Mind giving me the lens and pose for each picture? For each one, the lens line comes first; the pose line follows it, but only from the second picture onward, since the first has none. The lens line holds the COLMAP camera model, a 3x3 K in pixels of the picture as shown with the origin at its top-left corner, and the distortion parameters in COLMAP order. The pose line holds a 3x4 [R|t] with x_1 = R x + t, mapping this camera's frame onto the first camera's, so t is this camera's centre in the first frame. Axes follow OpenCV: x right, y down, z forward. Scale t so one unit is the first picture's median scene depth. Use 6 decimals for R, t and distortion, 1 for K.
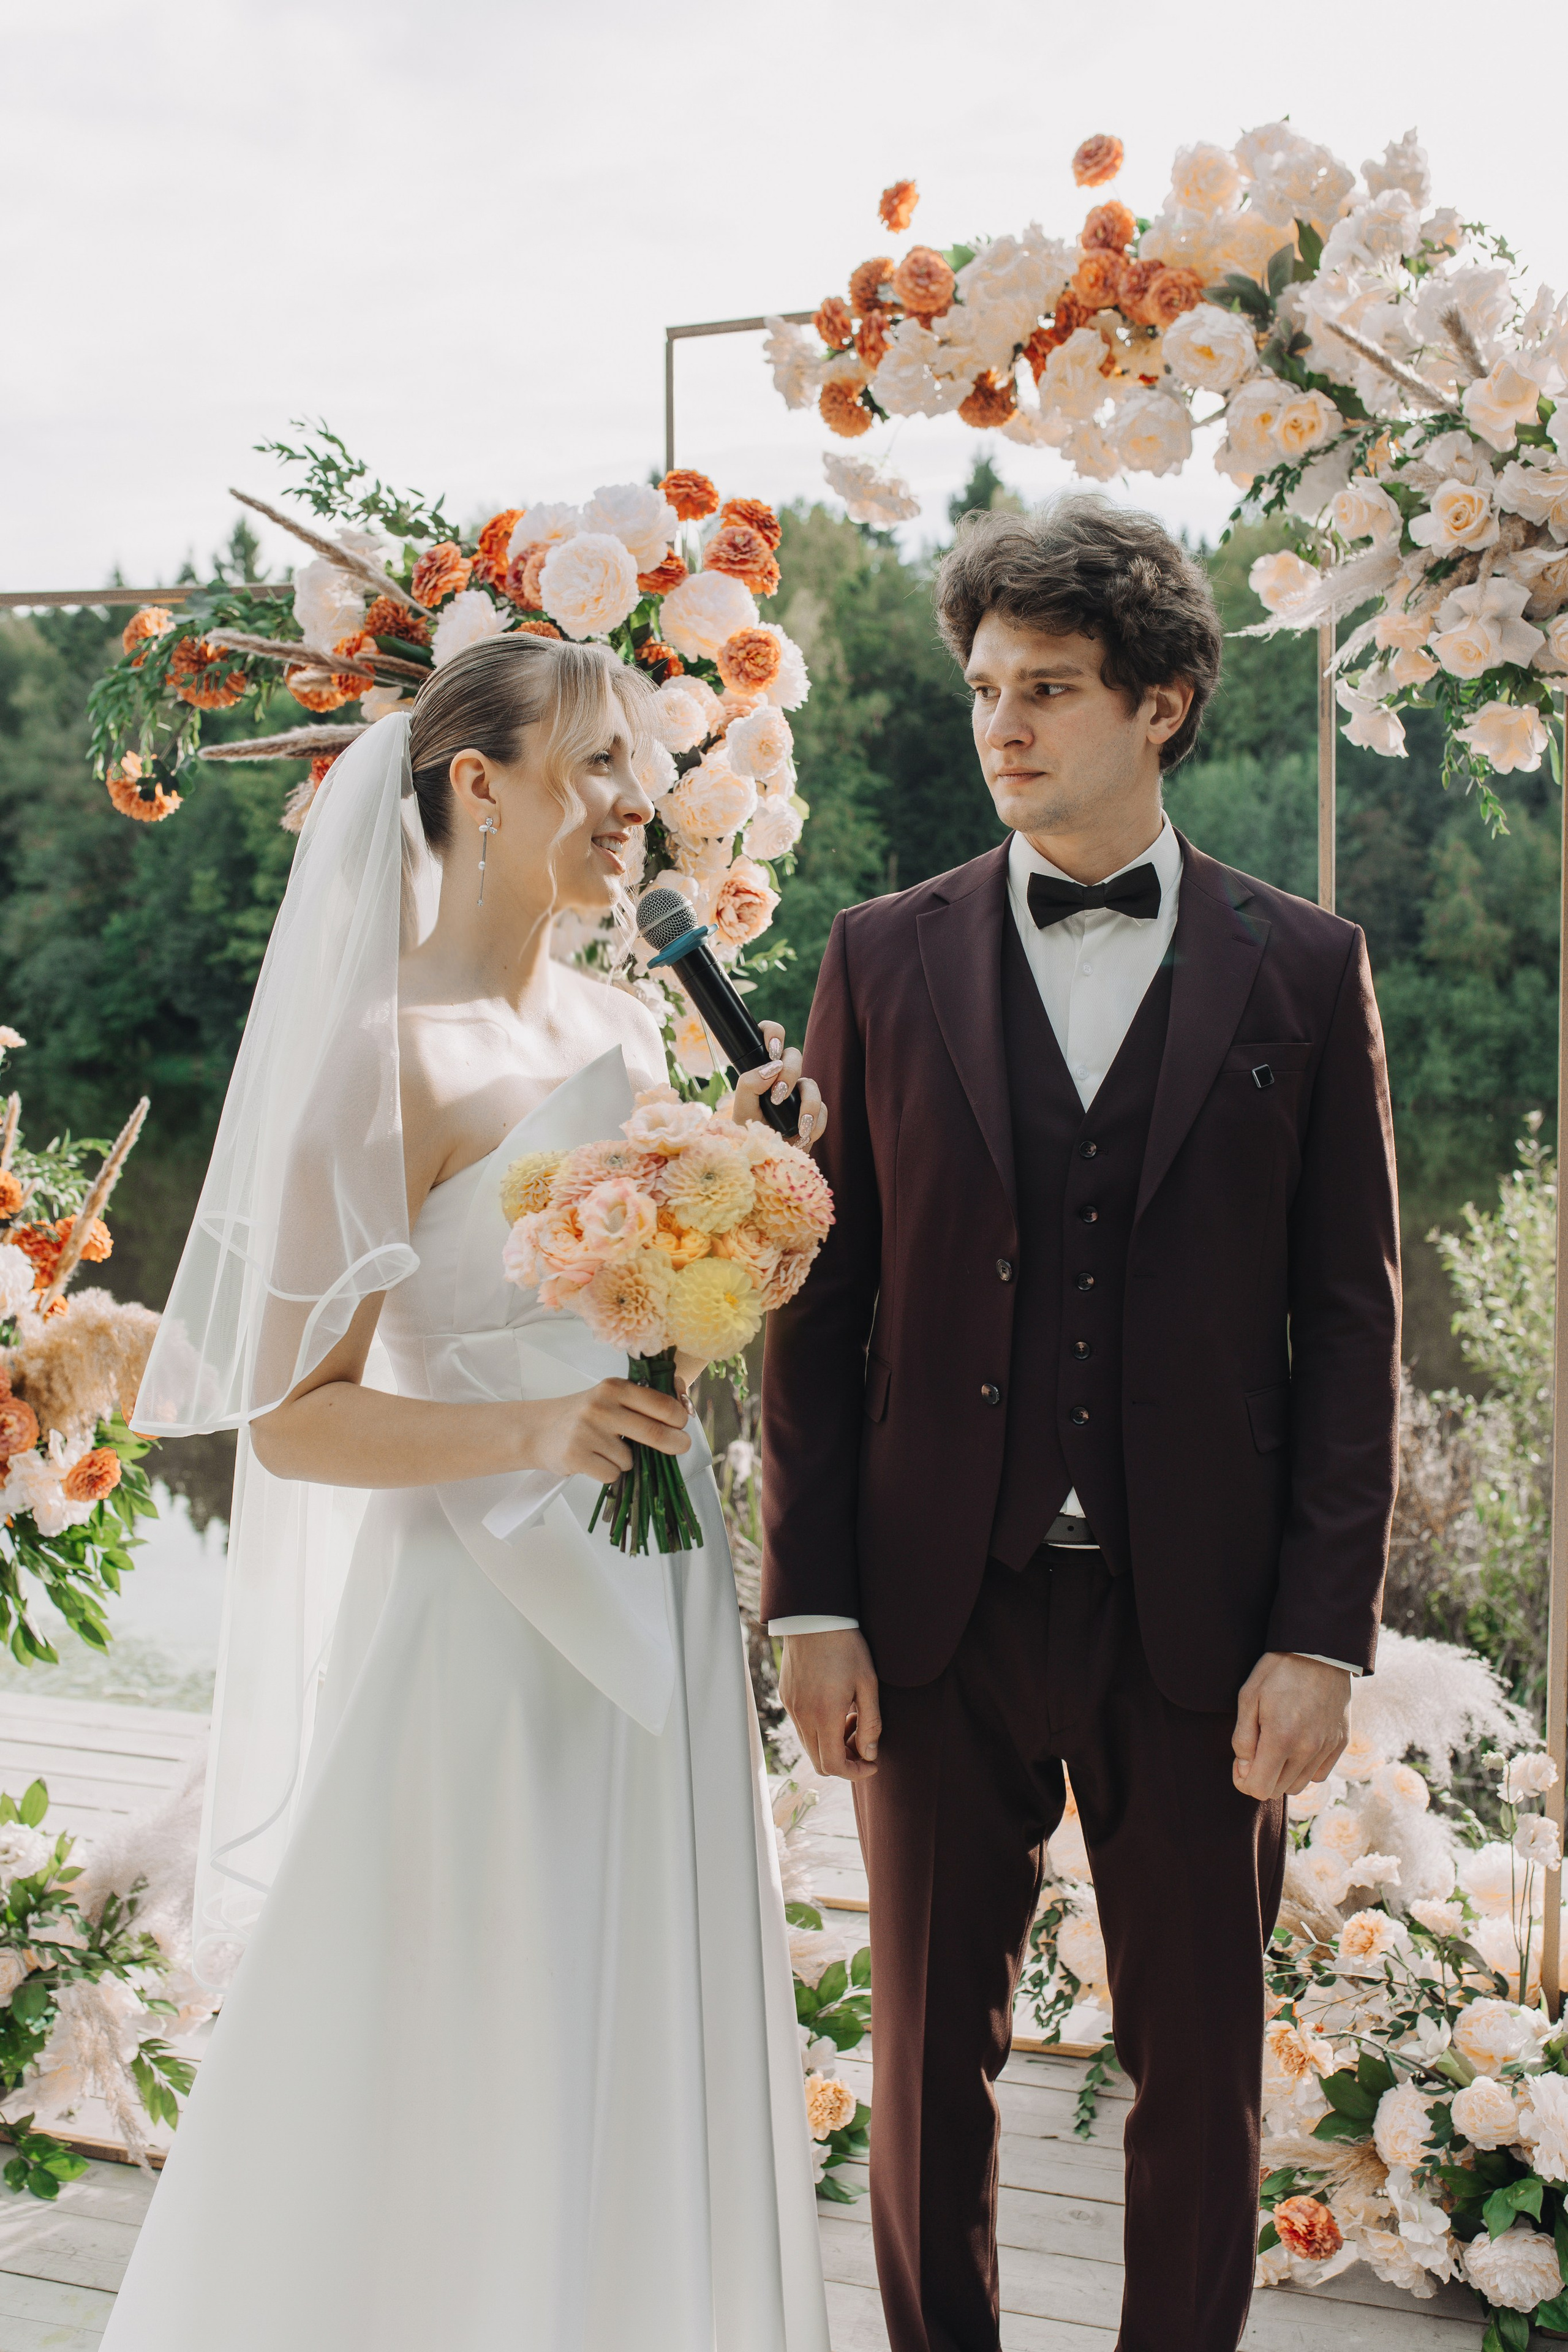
lens RADIAL K [[2252.1, 0, 773.5], [0, 2252.1, 1196.3], [0, 0, 1]] dist [-0.007577, 0.013030]
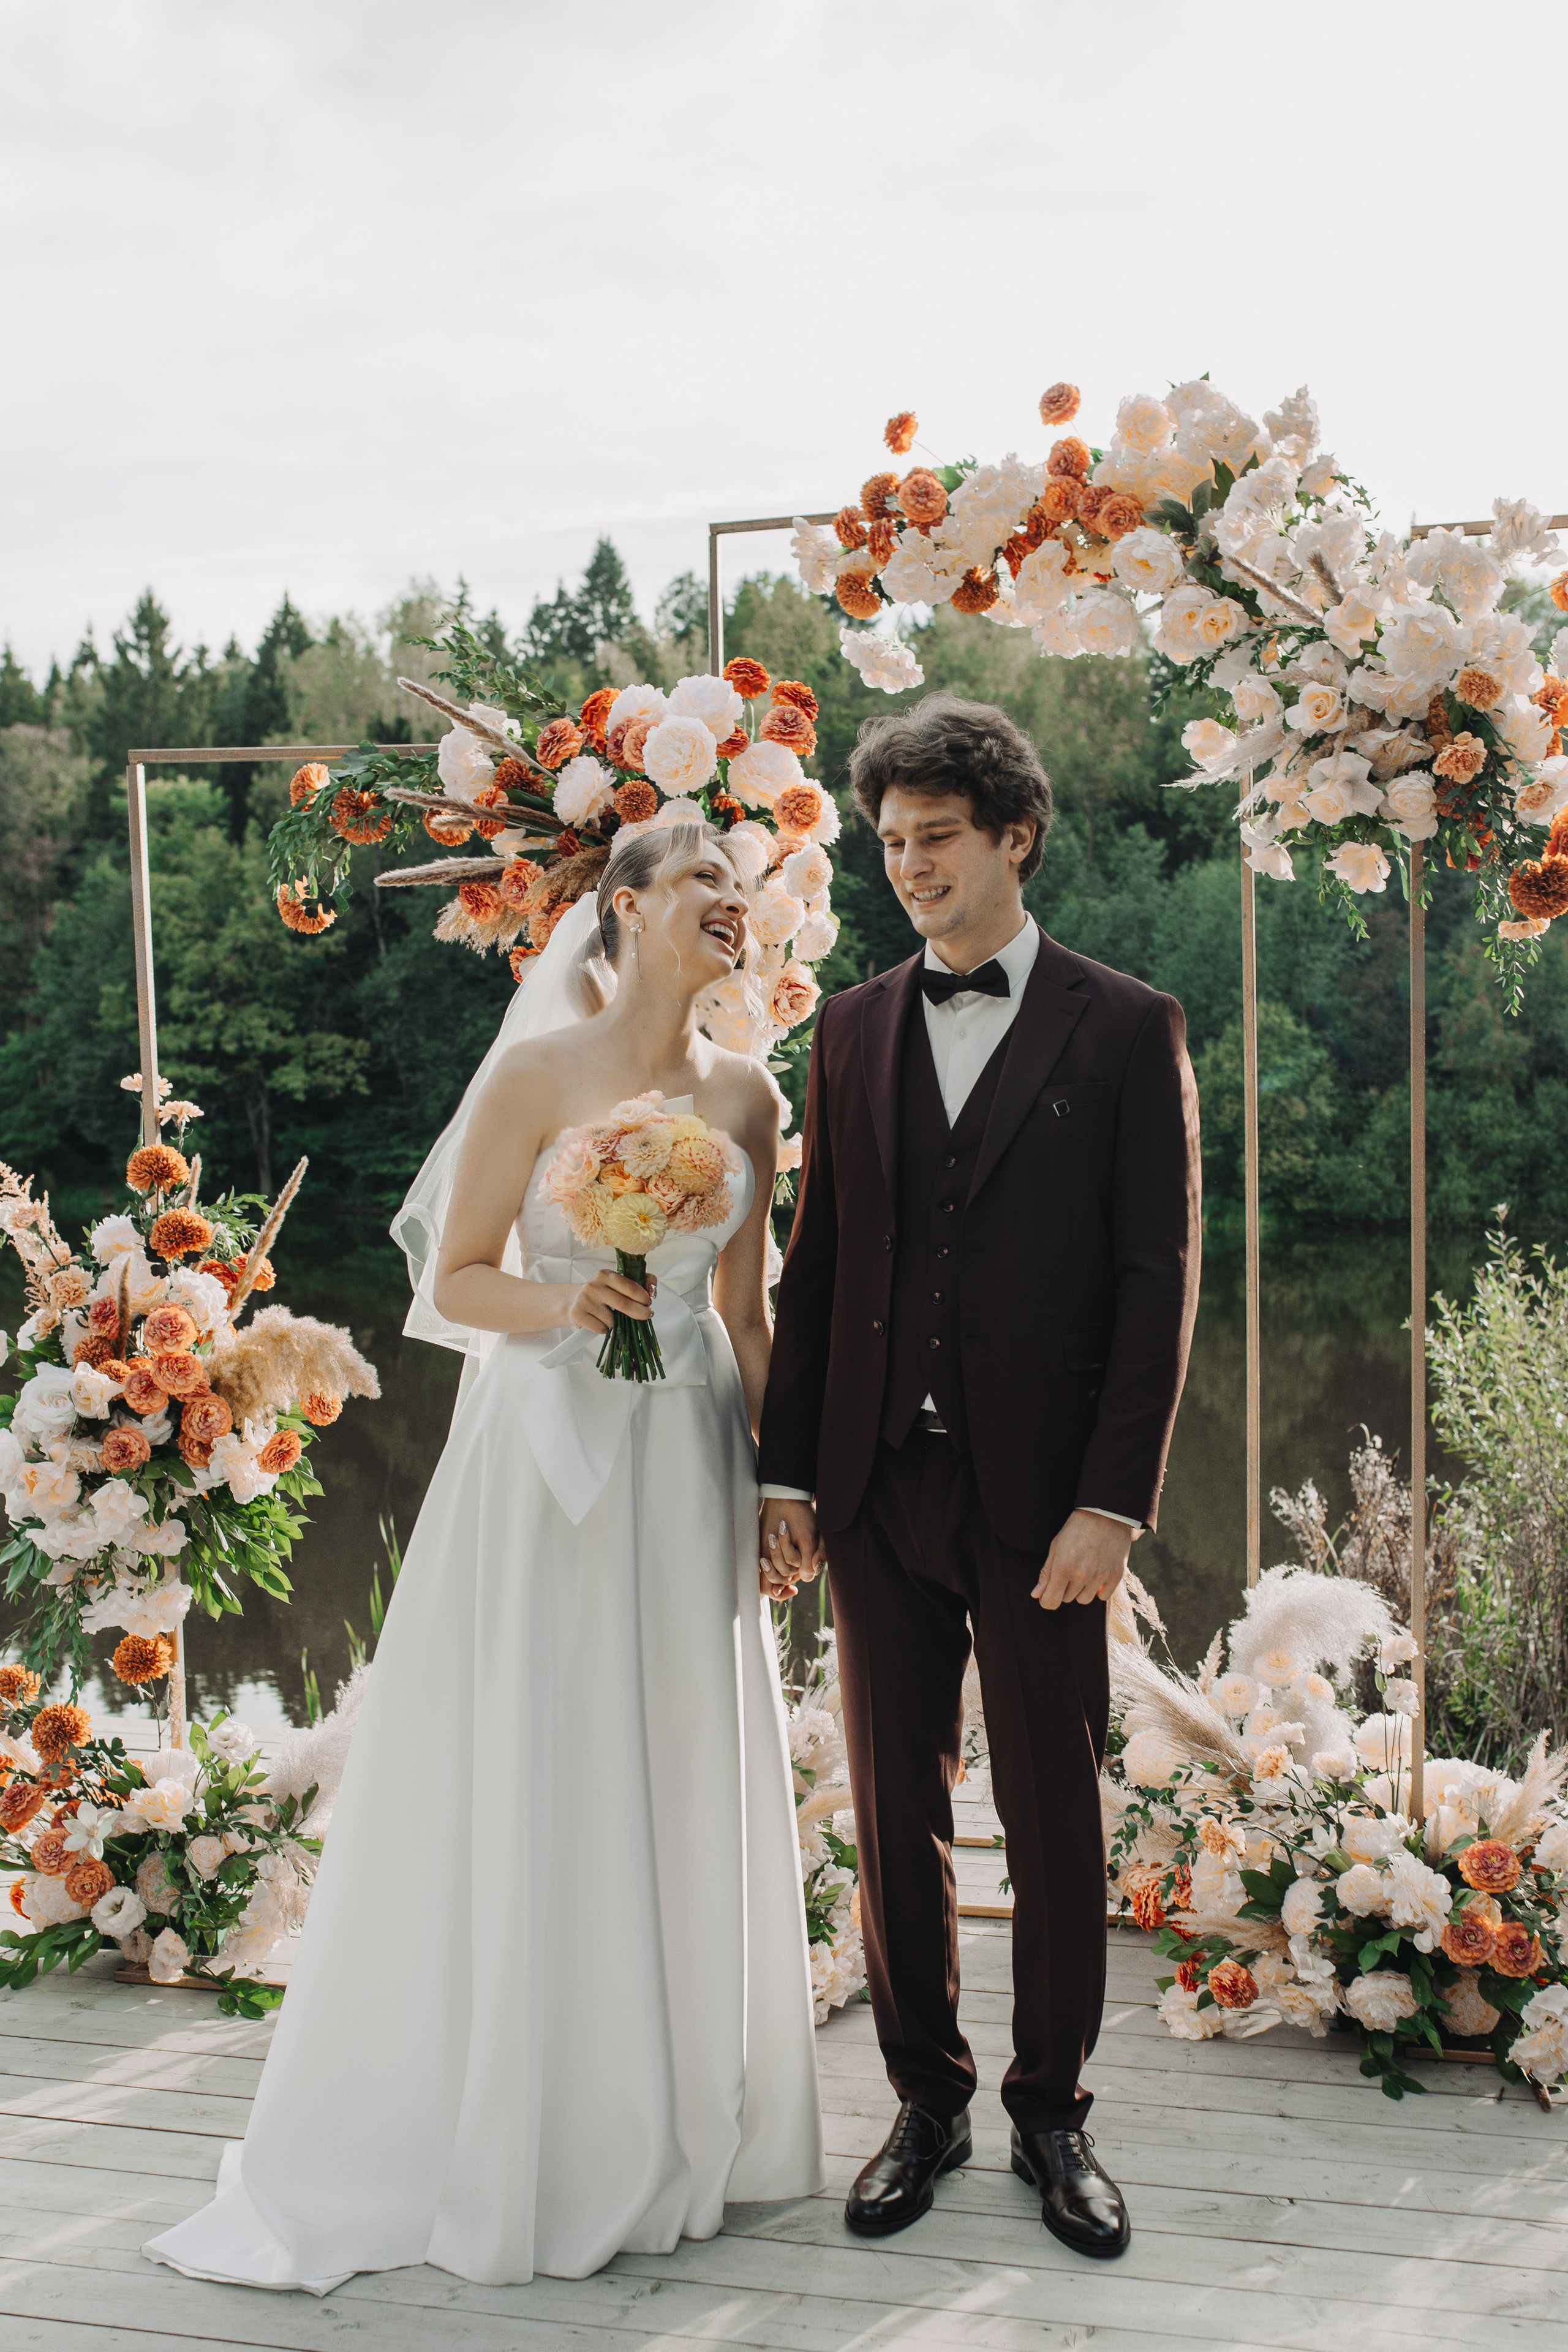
lens RADIAL K [[2451.0, 0, 870.8], [0, 2451.0, 1346.0], [0, 0, 1]] dist [-0.005270, -0.001355]
pose [[0.998600, -0.013419, 0.051163, -0.040610], [0.013175, 0.999900, 0.005097, 0.061010], [-0.051226, -0.004415, 0.998677, -0.384789]]
